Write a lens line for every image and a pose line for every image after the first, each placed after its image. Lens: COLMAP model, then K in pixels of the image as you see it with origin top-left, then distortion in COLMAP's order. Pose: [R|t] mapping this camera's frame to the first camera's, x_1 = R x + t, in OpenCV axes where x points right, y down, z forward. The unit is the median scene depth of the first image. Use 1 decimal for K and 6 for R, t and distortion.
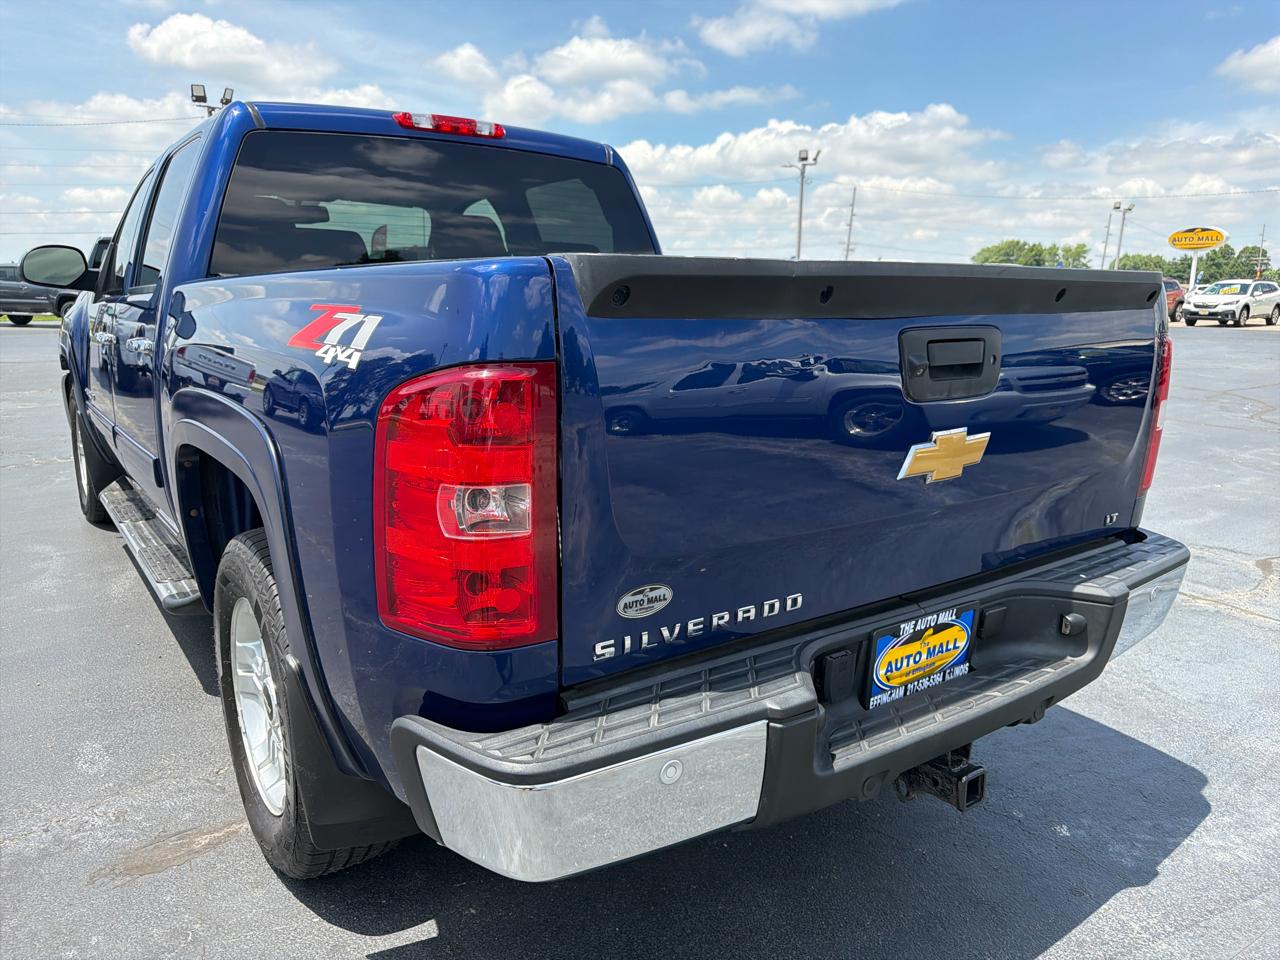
lens RADIAL K [[933.9, 0, 633.3], [0, 933.9, 484.8], [0, 0, 1]] dist [0.002003, -0.007876]
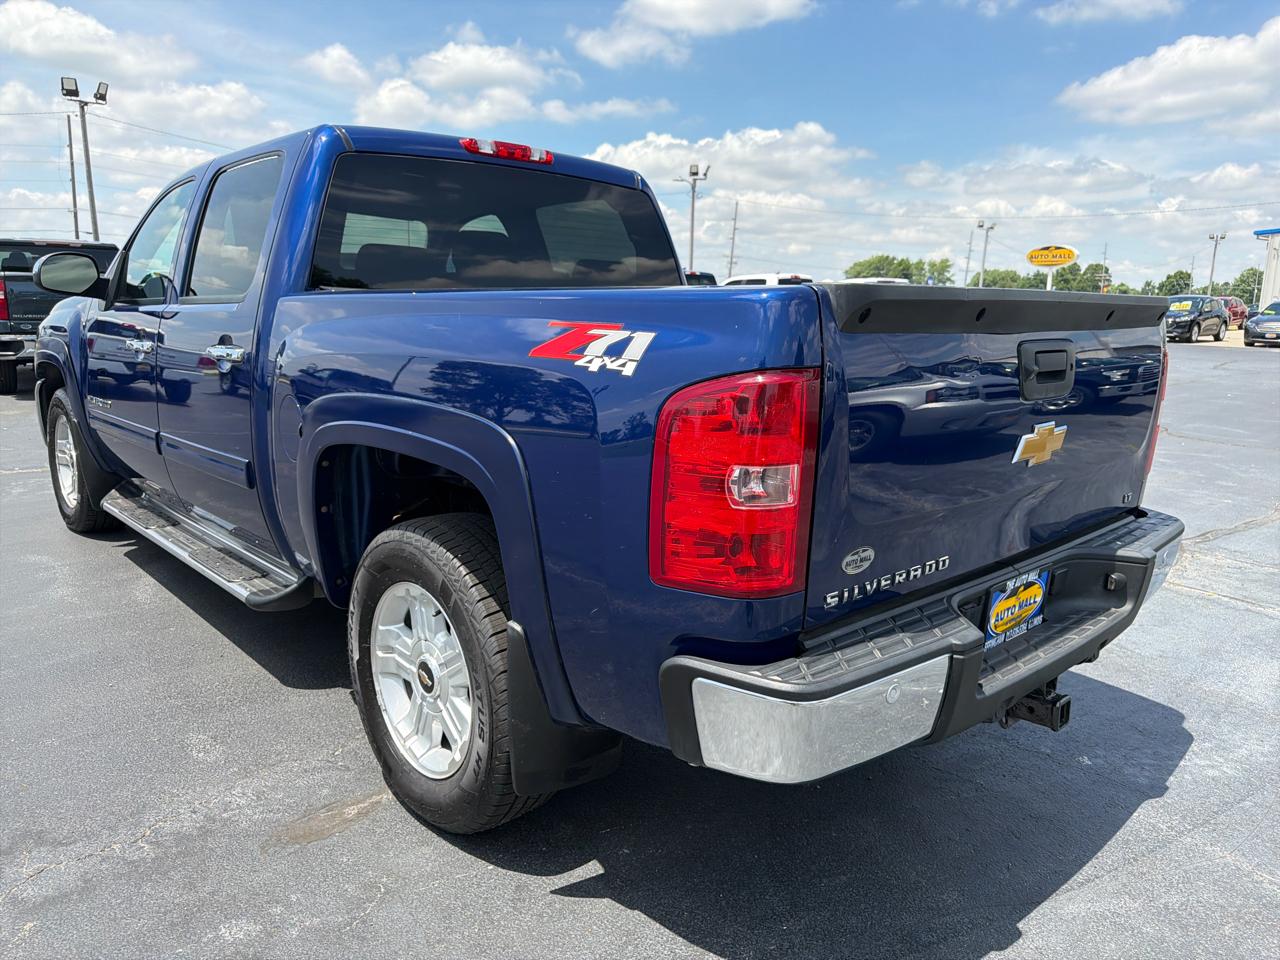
lens RADIAL K [[930.2, 0, 638.6], [0, 930.2, 486.3], [0, 0, 1]] dist [0.022864, -0.031270]
pose [[0.991318, -0.015996, 0.130509, -0.275199], [0.016981, 0.999835, -0.006436, 0.018005], [-0.130384, 0.008597, 0.991426, -0.123936]]
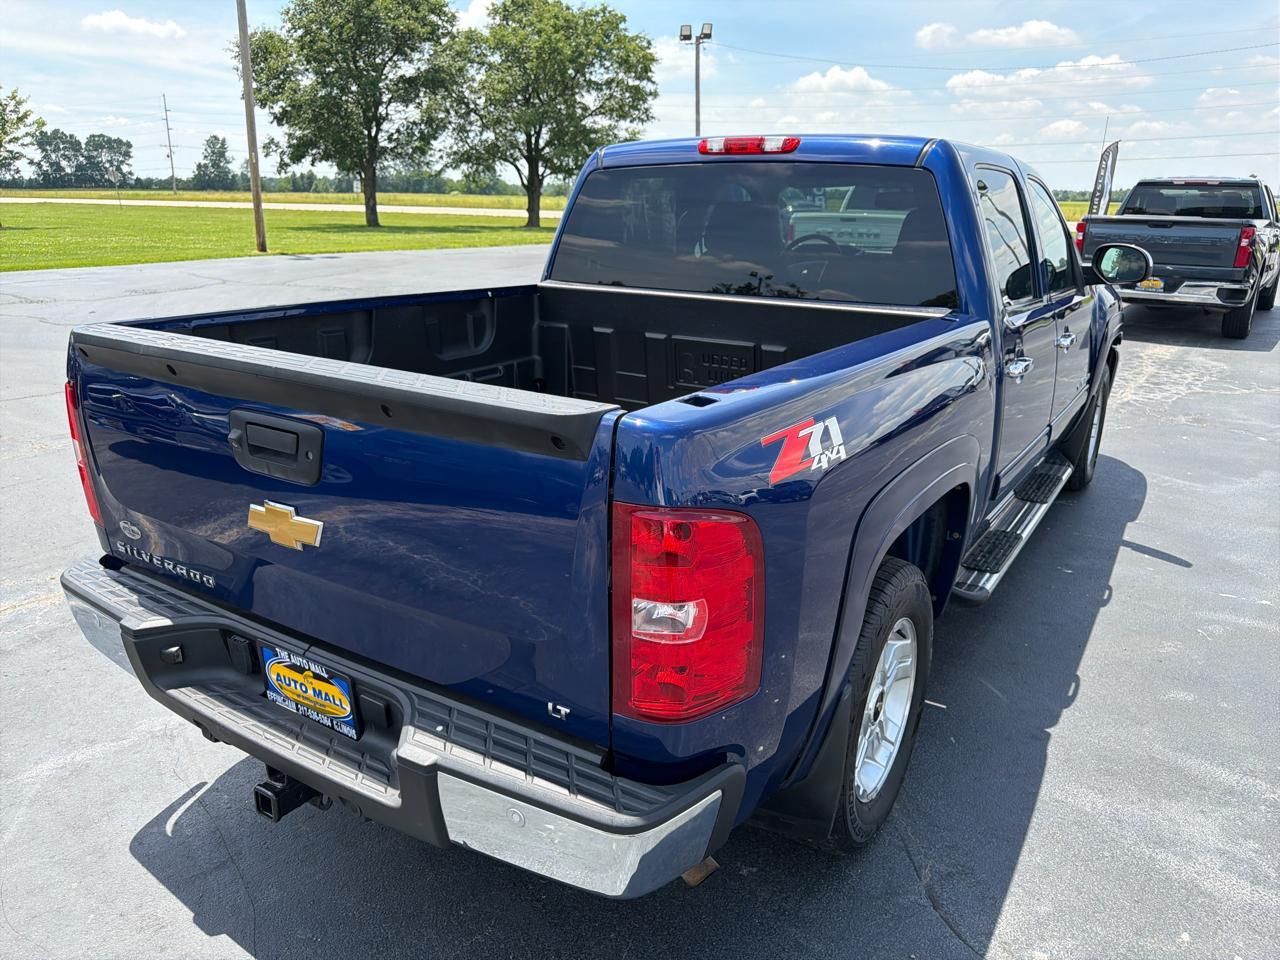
lens RADIAL K [[936.0, 0, 639.6], [0, 936.0, 487.3], [0, 0, 1]] dist [-0.007683, 0.004702]
pose [[0.367345, 0.281298, -0.886527, 1.144089], [-0.201279, 0.954623, 0.219502, -0.316783], [0.908044, 0.097806, 0.407295, 0.710540]]
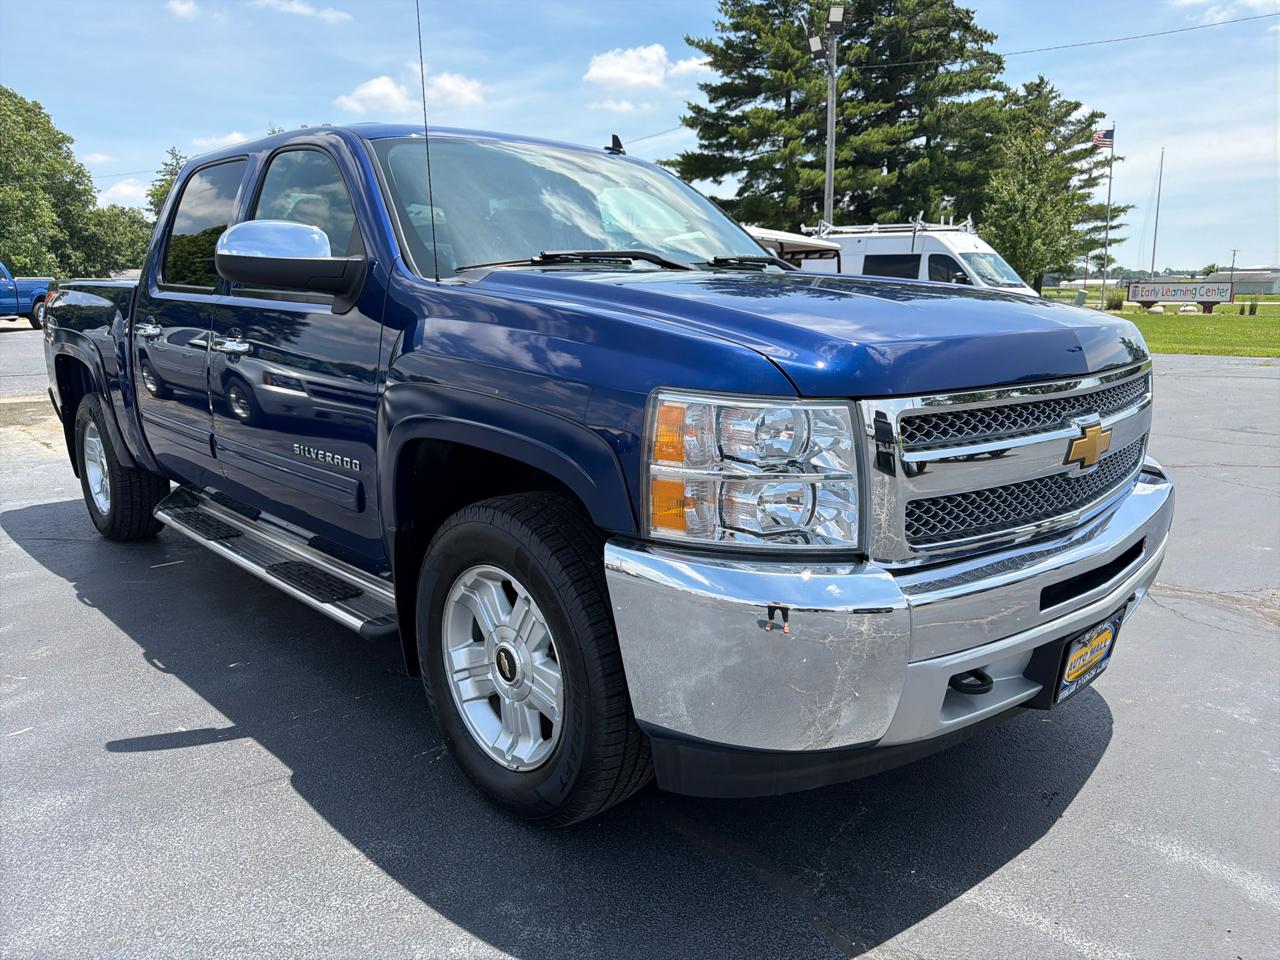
lens RADIAL K [[924.1, 0, 647.6], [0, 924.1, 485.7], [0, 0, 1]] dist [0.010584, -0.009329]
pose [[-0.992039, 0.019652, -0.124386, -0.695718], [-0.032280, 0.915061, 0.402021, -0.758643], [0.121722, 0.402836, -0.907142, 3.642306]]
